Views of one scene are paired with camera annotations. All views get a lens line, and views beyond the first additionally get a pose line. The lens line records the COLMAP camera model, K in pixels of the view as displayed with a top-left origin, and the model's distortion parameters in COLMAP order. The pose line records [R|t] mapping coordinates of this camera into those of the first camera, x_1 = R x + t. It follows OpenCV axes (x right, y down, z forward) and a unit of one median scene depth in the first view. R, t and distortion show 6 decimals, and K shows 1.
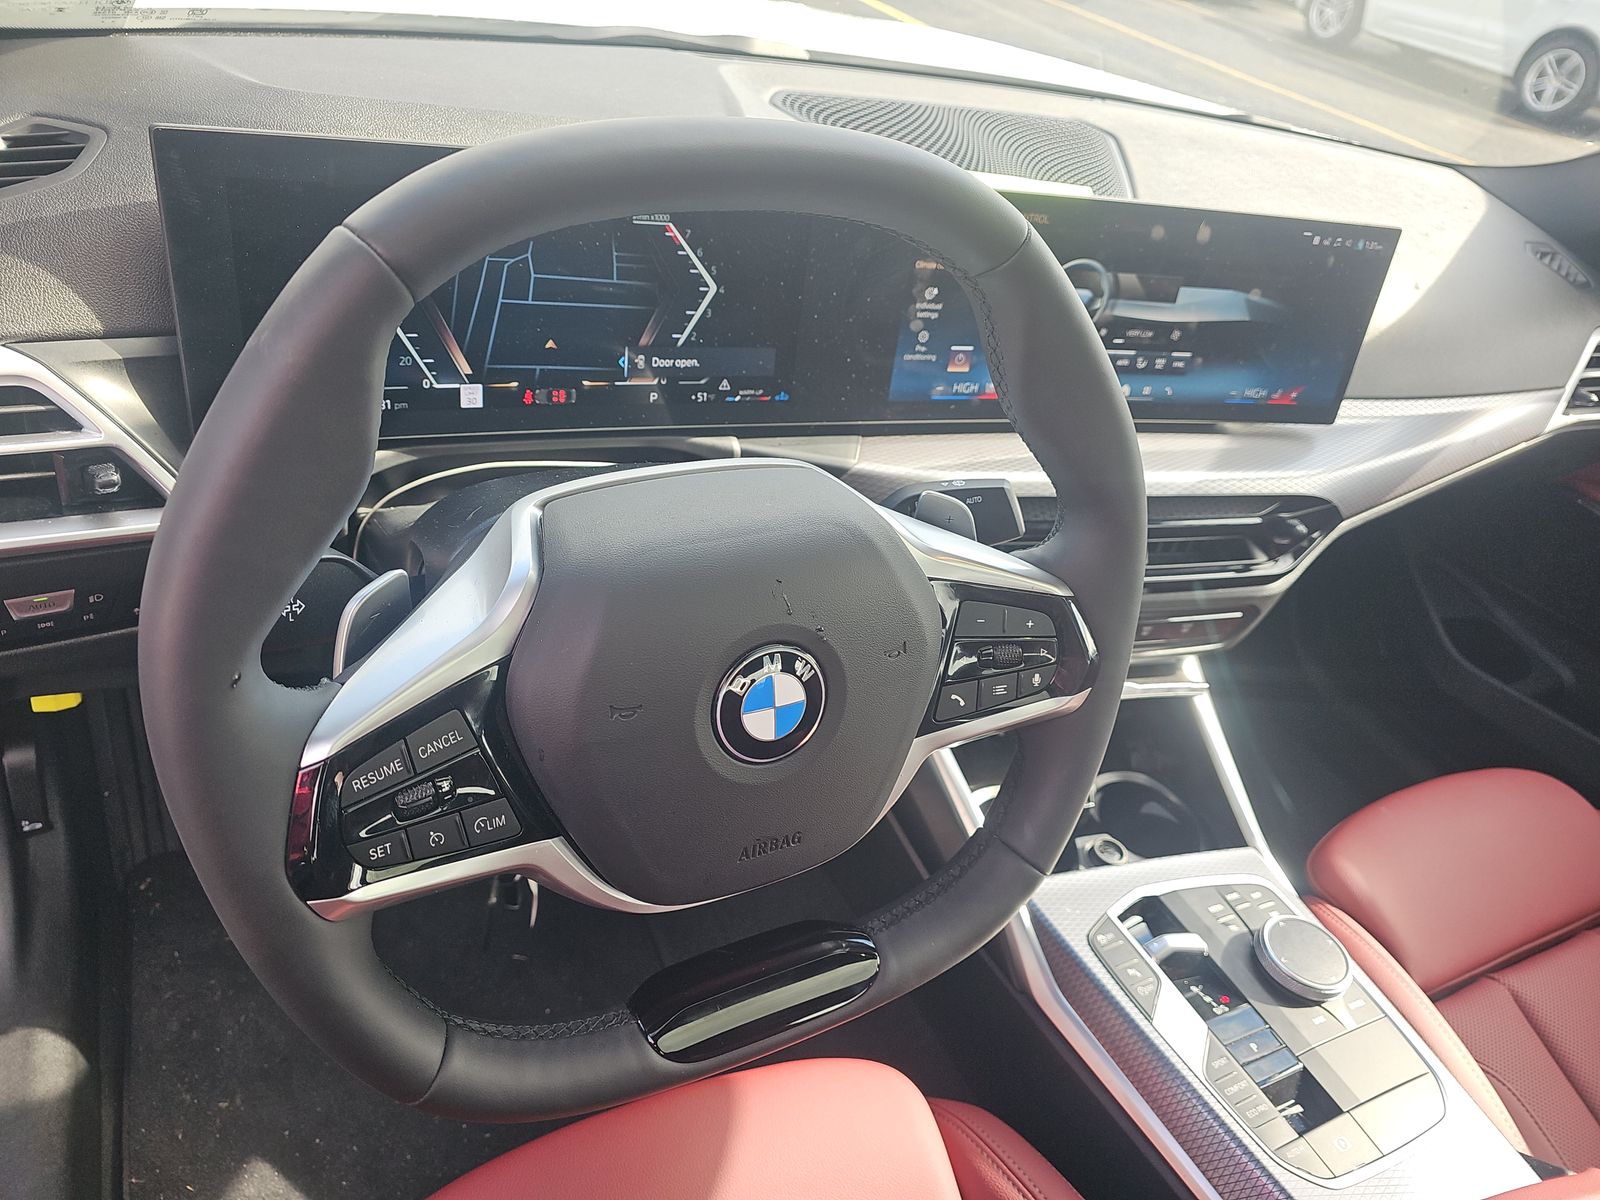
lens RADIAL K [[1091.0, 0, 800.0], [0, 1091.0, 600.0], [0, 0, 1]] dist [0.054862, -0.089013]
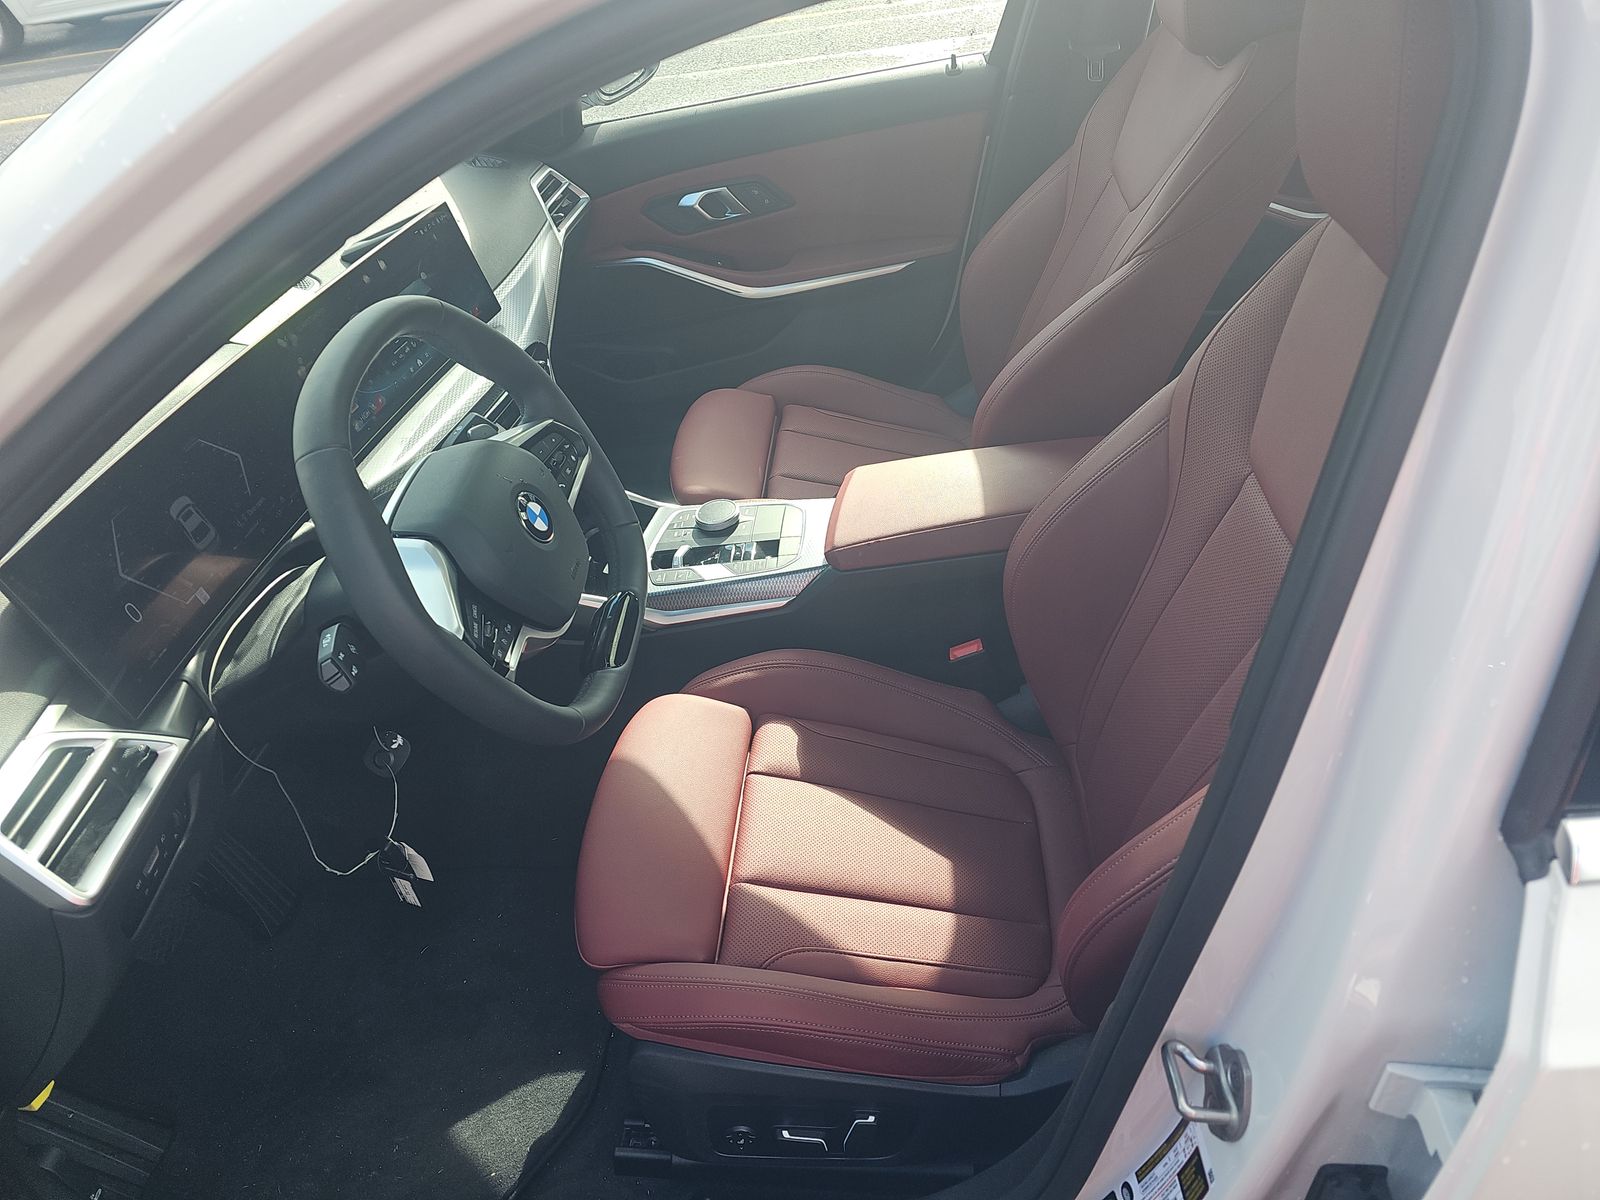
lens RADIAL K [[1062.9, 0, 810.8], [0, 1062.9, 611.4], [0, 0, 1]] dist [0.077044, -0.104870]
pose [[0.452968, -0.722191, 0.522743, -0.680820], [0.691142, 0.654837, 0.305795, -0.038206], [-0.563154, 0.222774, 0.795757, -0.669459]]
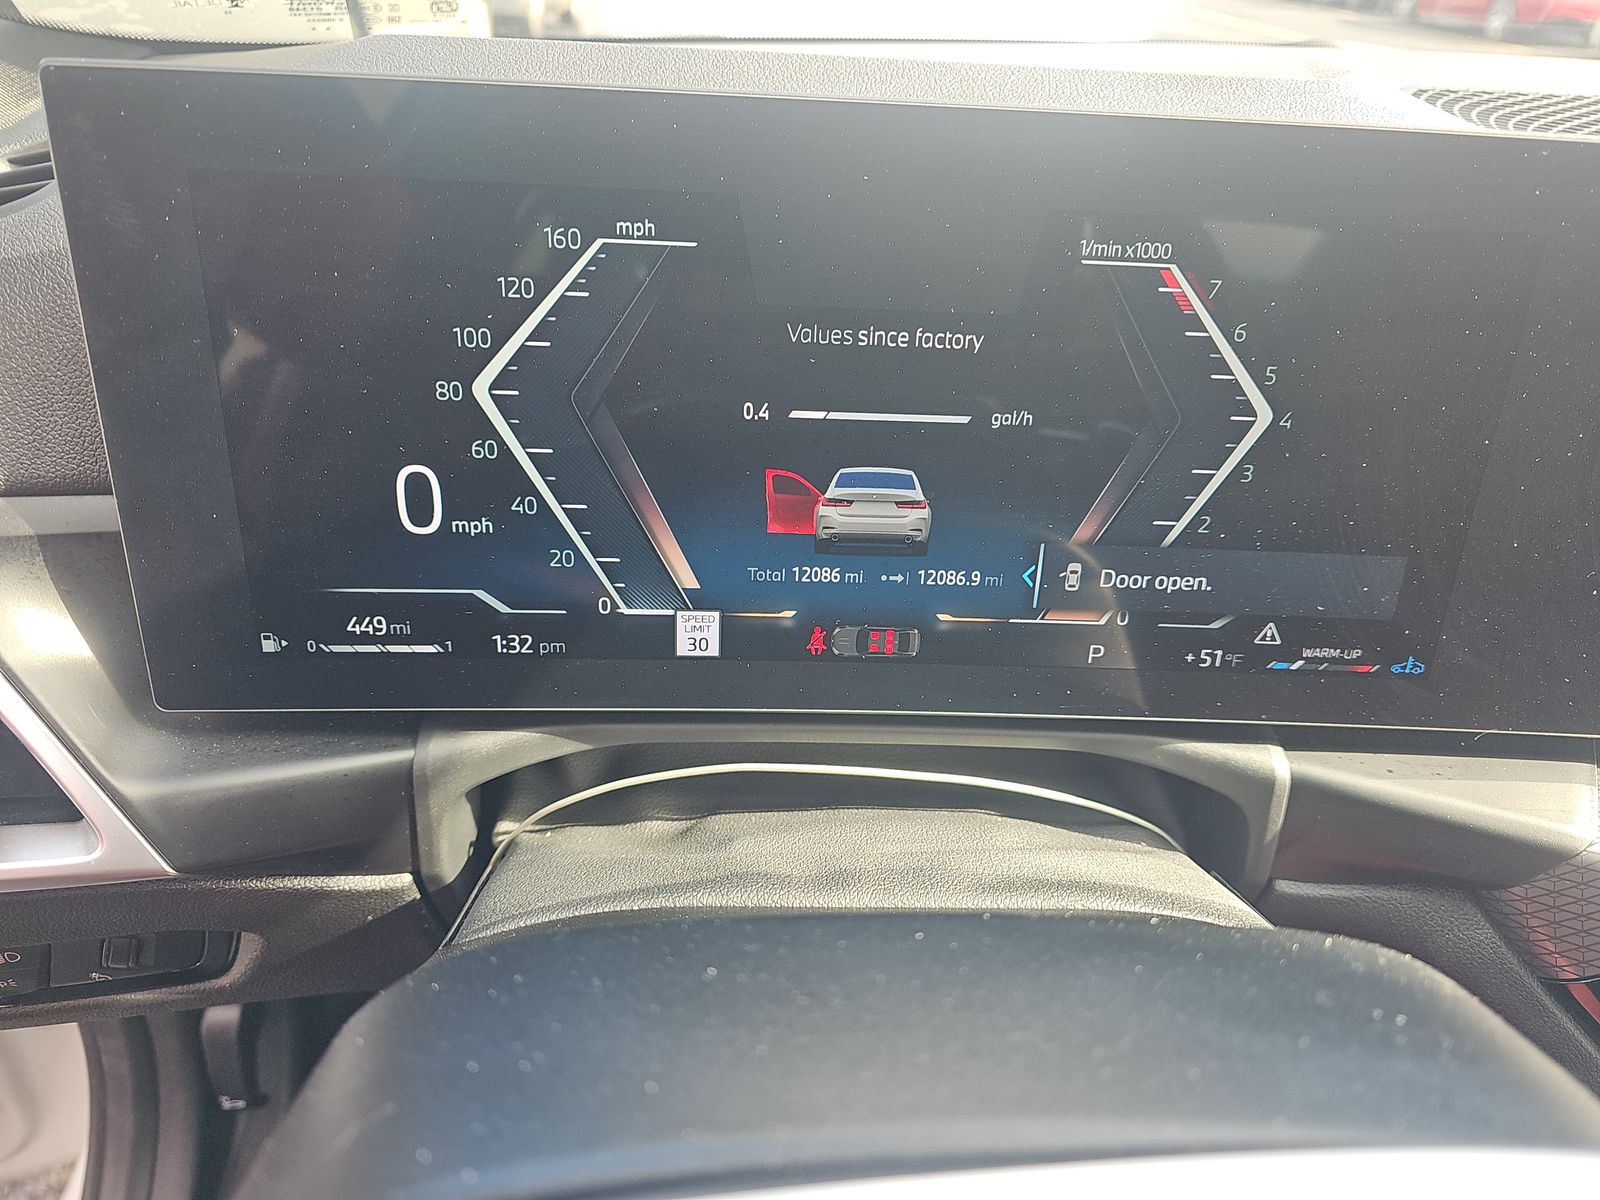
lens RADIAL K [[1091.0, 0, 800.0], [0, 1091.0, 600.0], [0, 0, 1]] dist [0.054862, -0.089013]
pose [[0.910224, 0.070506, -0.408070, -0.063556], [-0.127134, 0.985390, -0.113326, -0.142249], [0.394118, 0.155031, 0.905890, 0.549181]]
